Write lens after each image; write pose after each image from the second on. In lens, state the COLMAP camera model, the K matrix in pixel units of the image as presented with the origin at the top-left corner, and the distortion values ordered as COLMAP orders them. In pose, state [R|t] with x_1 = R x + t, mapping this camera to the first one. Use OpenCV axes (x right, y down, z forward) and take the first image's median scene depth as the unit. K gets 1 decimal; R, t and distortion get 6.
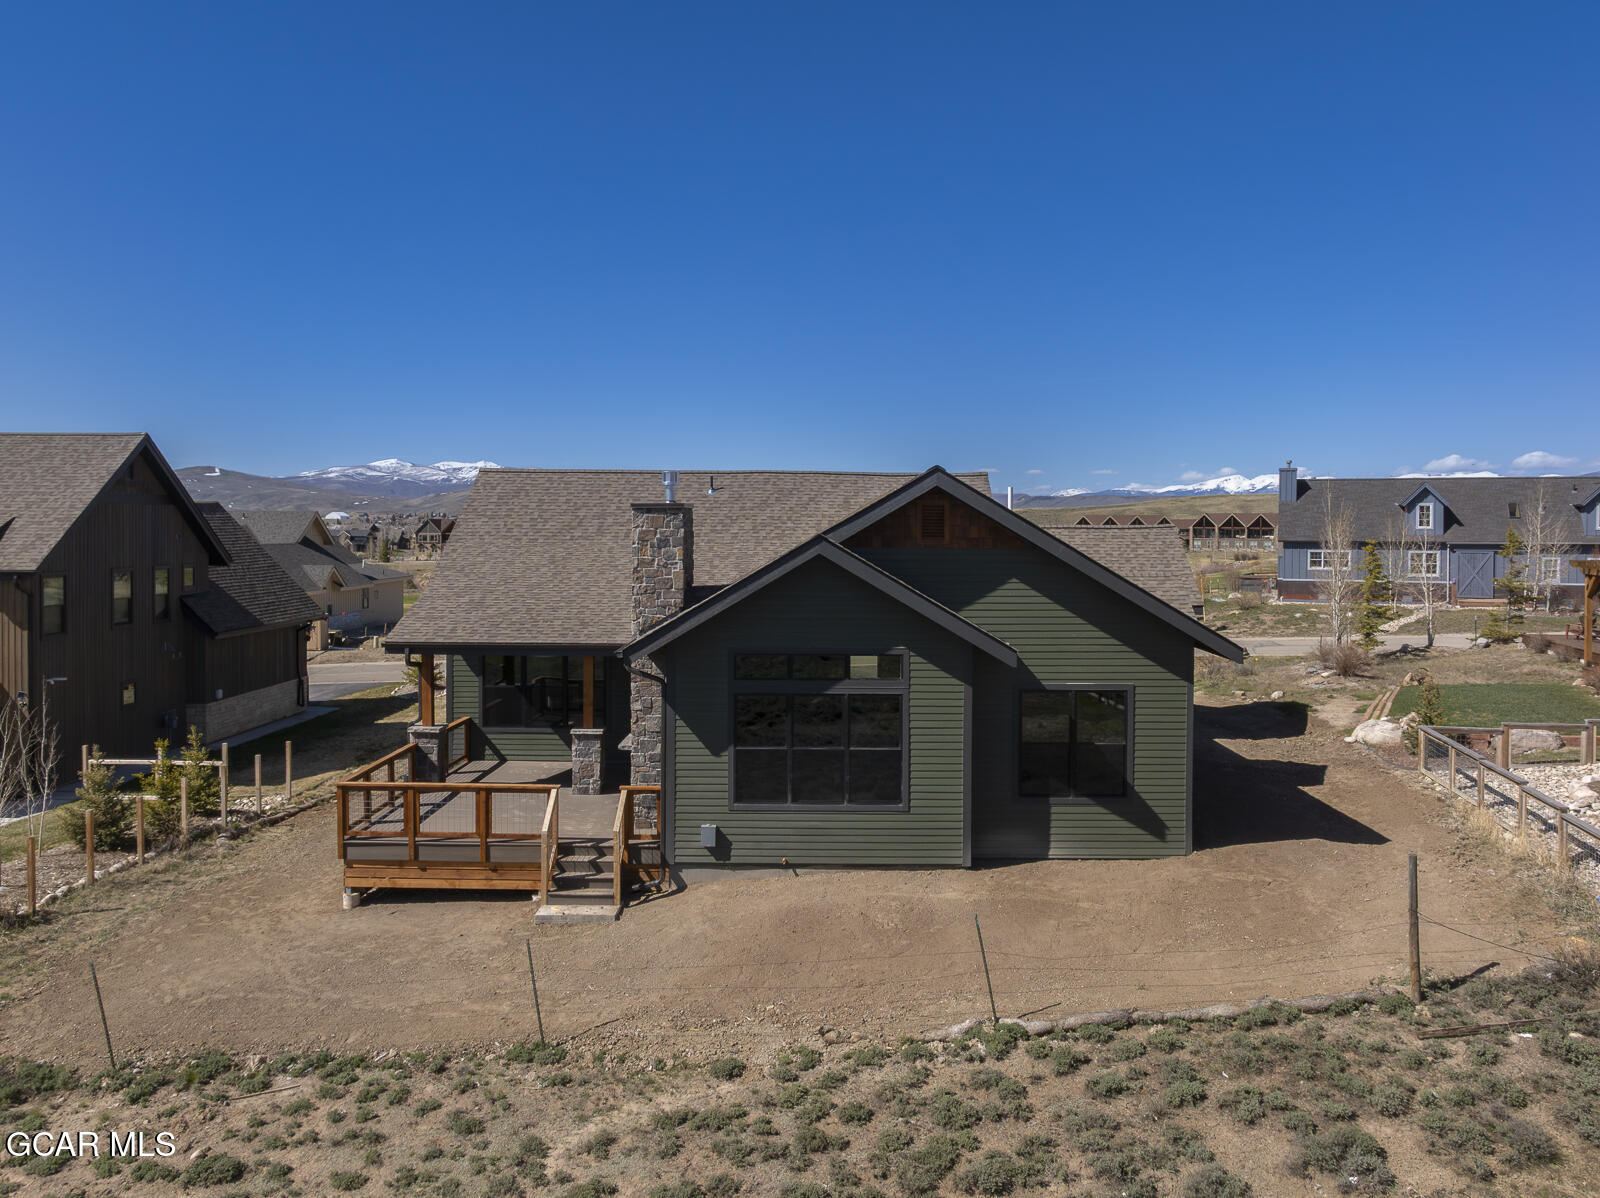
lens RADIAL K [[1286.6, 0, 855.0], [0, 1286.6, 578.7], [0, 0, 1]] dist [-0.034712, 0.026876]
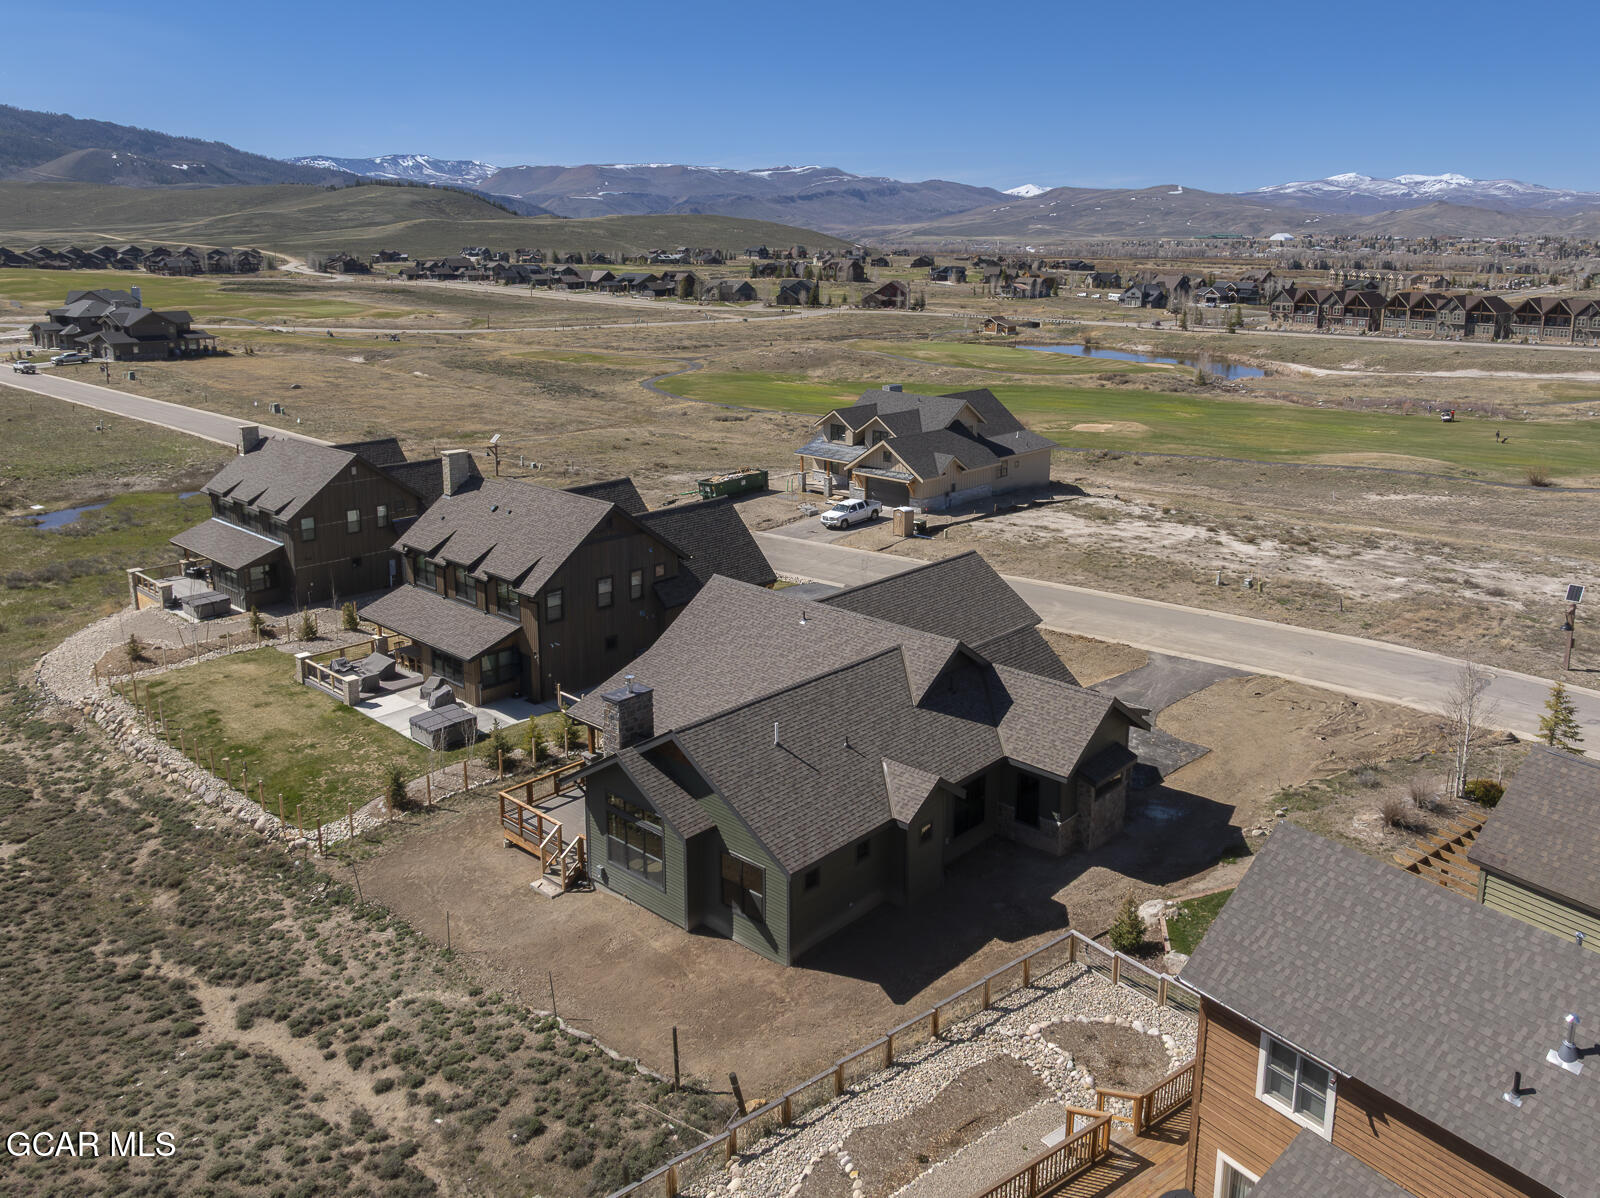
lens RADIAL K [[1286.6, 0, 855.0], [0, 1286.6, 578.7], [0, 0, 1]] dist [-0.034712, 0.026876]
pose [[0.750668, 0.183019, -0.634824, 1.816369], [-0.034557, 0.970427, 0.238910, -0.976388], [0.659775, -0.157404, 0.734793, -0.203199]]
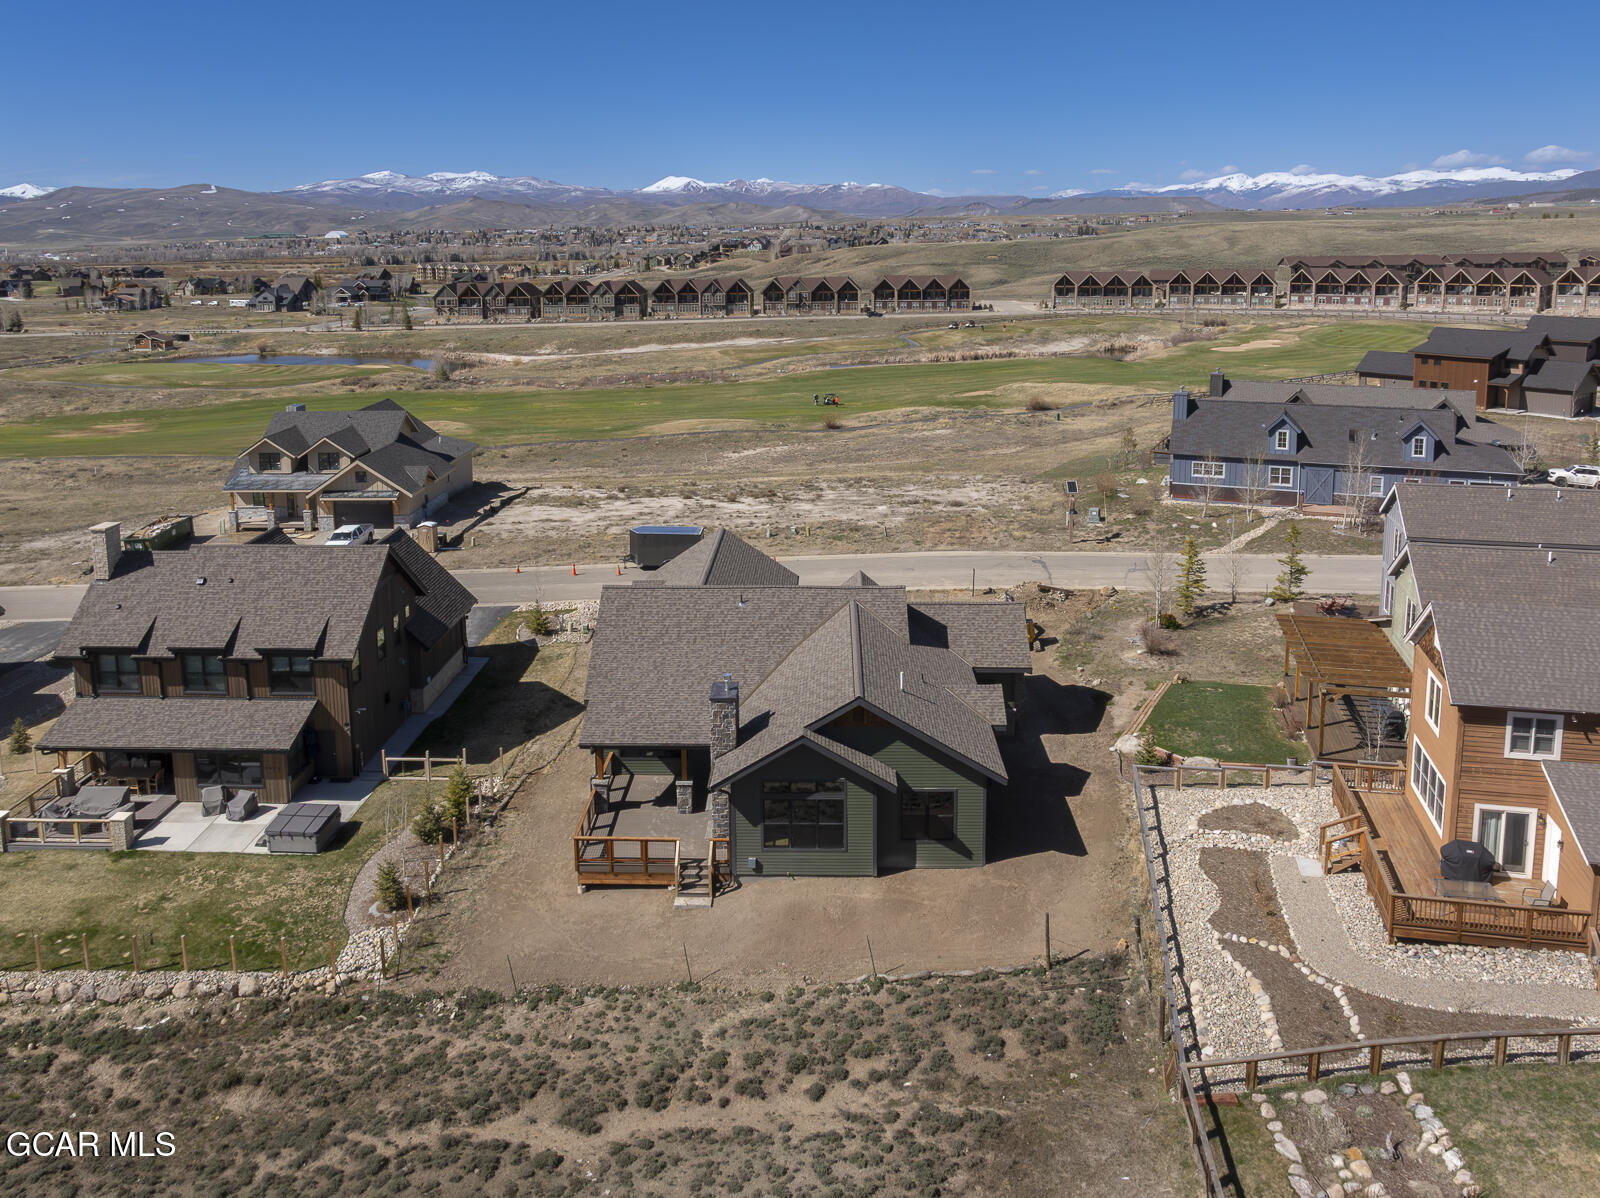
lens RADIAL K [[1291.0, 0, 828.1], [0, 1291.0, 473.7], [0, 0, 1]] dist [-0.017668, 0.000875]
pose [[0.999791, -0.005850, -0.019592, 0.072916], [0.008831, 0.987757, 0.155750, -0.987376], [0.018441, -0.155890, 0.987602, -1.284797]]
